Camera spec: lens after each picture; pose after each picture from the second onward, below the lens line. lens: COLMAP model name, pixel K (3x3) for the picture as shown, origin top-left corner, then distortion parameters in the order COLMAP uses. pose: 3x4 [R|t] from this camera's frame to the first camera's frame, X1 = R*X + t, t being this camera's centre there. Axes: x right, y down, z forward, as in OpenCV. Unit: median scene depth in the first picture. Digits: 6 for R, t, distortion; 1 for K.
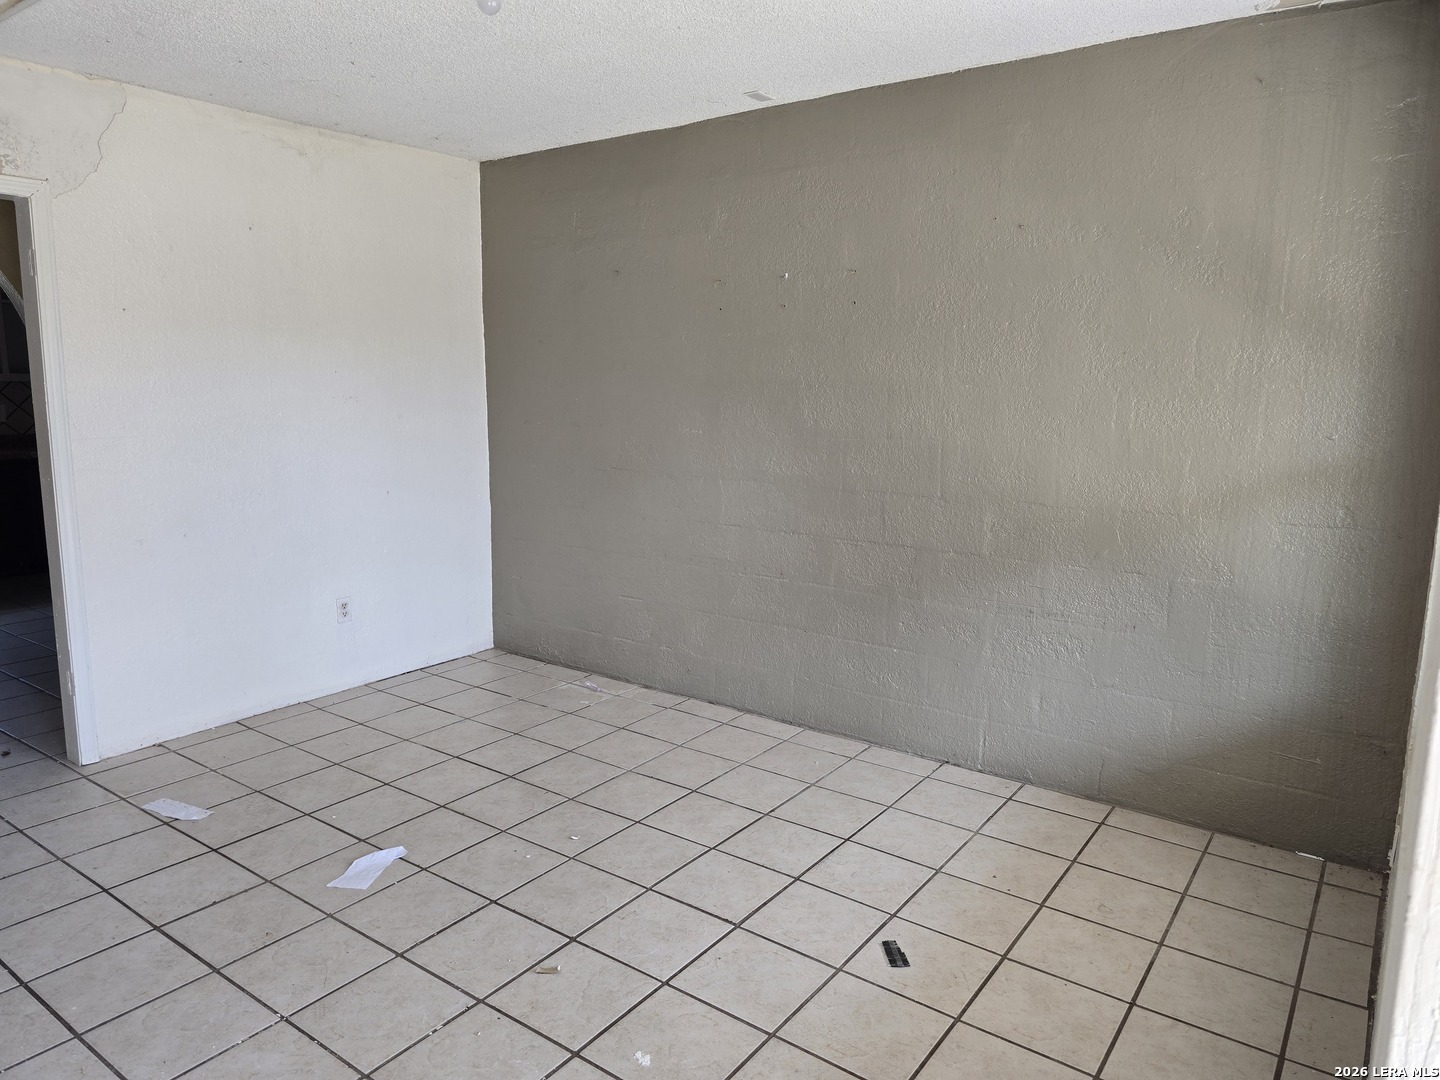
lens RADIAL K [[973.7, 0, 747.6], [0, 973.7, 538.7], [0, 0, 1]] dist [0.065904, -0.063568]
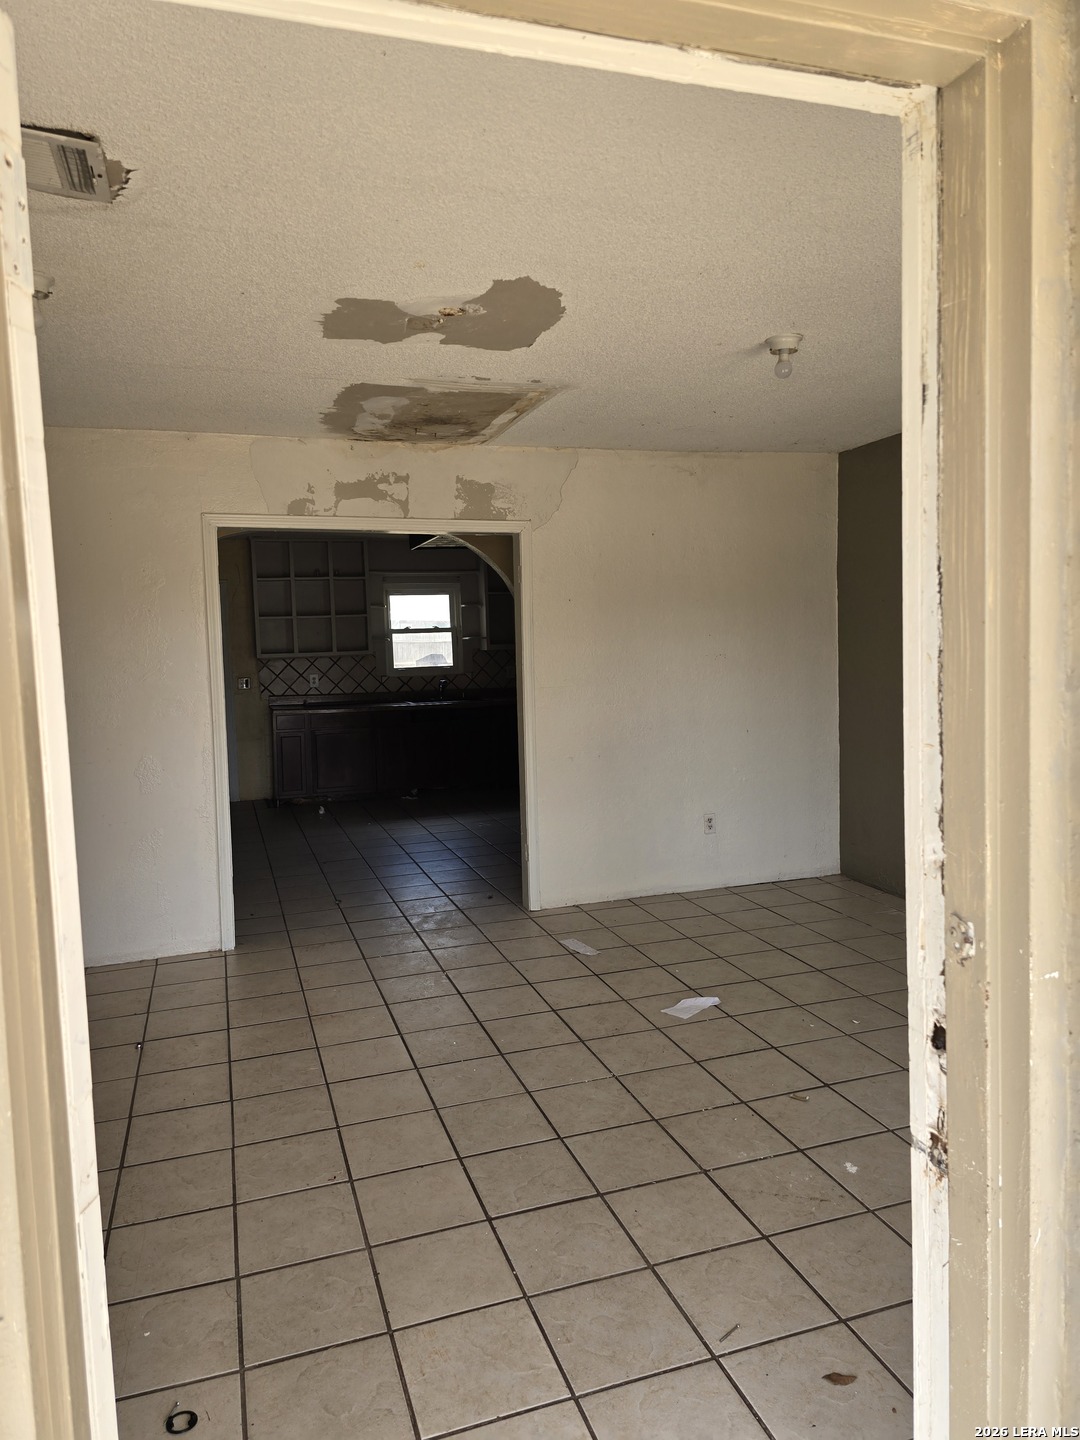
lens RADIAL K [[973.7, 0, 532.1], [0, 973.7, 714.3], [0, 0, 1]] dist [0.065904, -0.063568]
pose [[0.804531, 0.009685, -0.593831, 0.188023], [-0.058486, 0.996299, -0.062989, 0.033267], [0.591024, 0.085407, 0.802120, -0.181510]]
